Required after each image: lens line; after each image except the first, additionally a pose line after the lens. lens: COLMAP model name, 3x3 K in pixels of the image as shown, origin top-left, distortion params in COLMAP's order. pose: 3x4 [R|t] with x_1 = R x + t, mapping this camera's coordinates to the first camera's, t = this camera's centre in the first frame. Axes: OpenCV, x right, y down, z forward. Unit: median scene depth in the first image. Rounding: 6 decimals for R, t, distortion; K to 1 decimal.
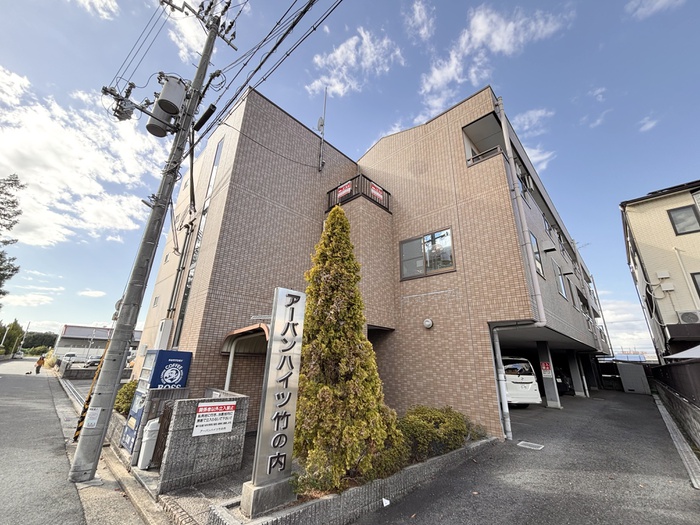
lens RADIAL K [[278.0, 0, 350.0], [0, 278.0, 262.5], [0, 0, 1]] dist [-0.003386, -0.000211]
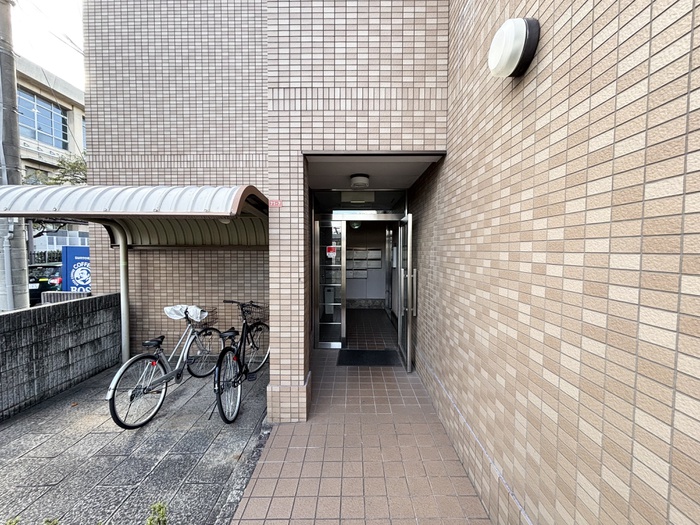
lens RADIAL K [[278.0, 0, 350.0], [0, 278.0, 262.5], [0, 0, 1]] dist [-0.003386, -0.000211]
pose [[0.690818, 0.004525, -0.723015, 0.398224], [0.259860, 0.931610, 0.254119, 0.322142], [0.674718, -0.363432, 0.642396, 0.893458]]
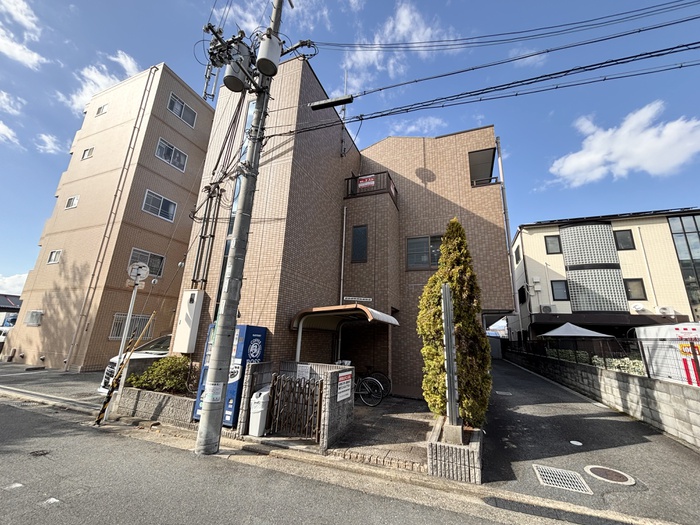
lens RADIAL K [[278.0, 0, 350.0], [0, 278.0, 262.5], [0, 0, 1]] dist [-0.003386, -0.000211]
pose [[0.927852, 0.105094, 0.357835, -0.627100], [-0.138668, 0.987903, 0.069419, -0.023200], [-0.346211, -0.114030, 0.931201, -0.023371]]
